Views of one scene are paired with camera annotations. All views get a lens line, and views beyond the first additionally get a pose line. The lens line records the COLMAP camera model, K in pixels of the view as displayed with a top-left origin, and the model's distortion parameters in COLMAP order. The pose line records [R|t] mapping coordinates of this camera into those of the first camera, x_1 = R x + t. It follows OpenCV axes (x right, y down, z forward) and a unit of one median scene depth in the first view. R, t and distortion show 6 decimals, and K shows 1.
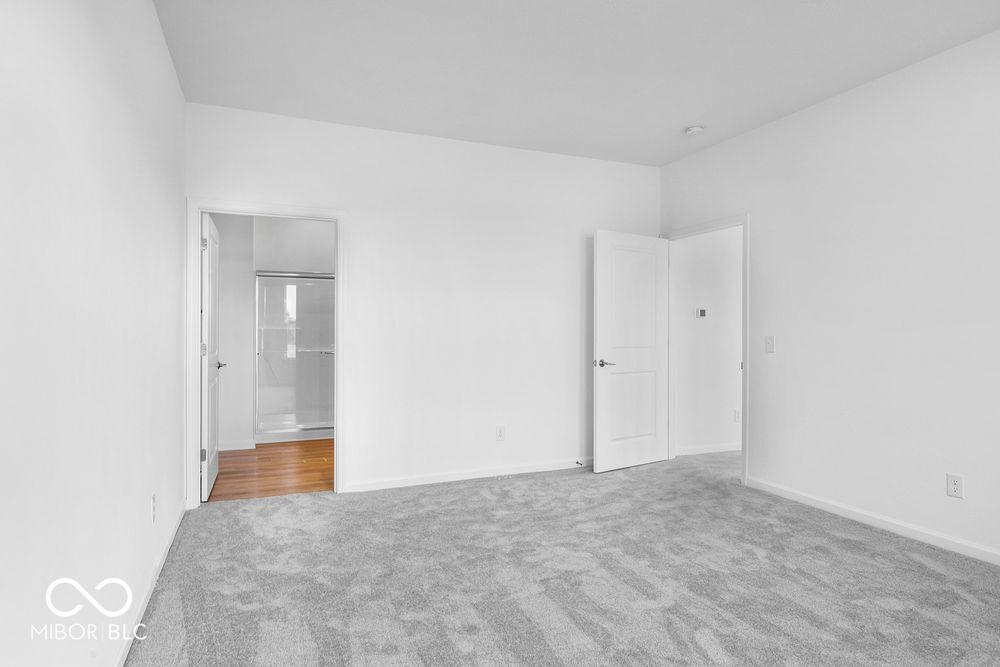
lens RADIAL K [[569.2, 0, 499.2], [0, 569.2, 332.9], [0, 0, 1]] dist [-0.002066, 0.002075]
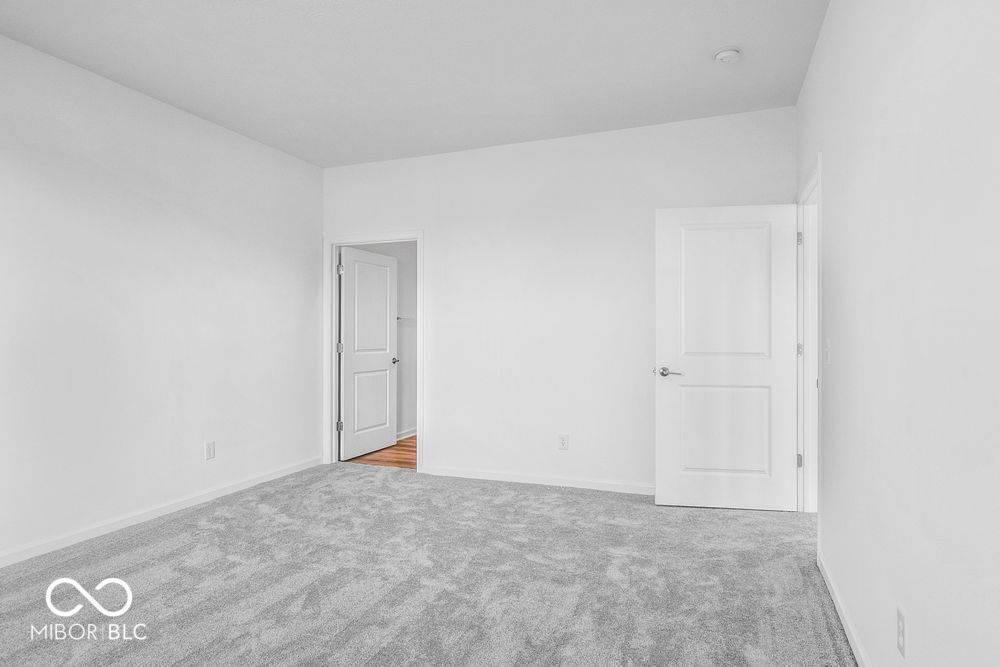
lens RADIAL K [[569.2, 0, 501.5], [0, 569.2, 334.7], [0, 0, 1]] dist [-0.002066, 0.002075]
pose [[0.719480, -0.003316, -0.694505, 0.692138], [0.001125, 0.999993, -0.003609, 0.002805], [0.694512, 0.001815, 0.719479, 0.296464]]
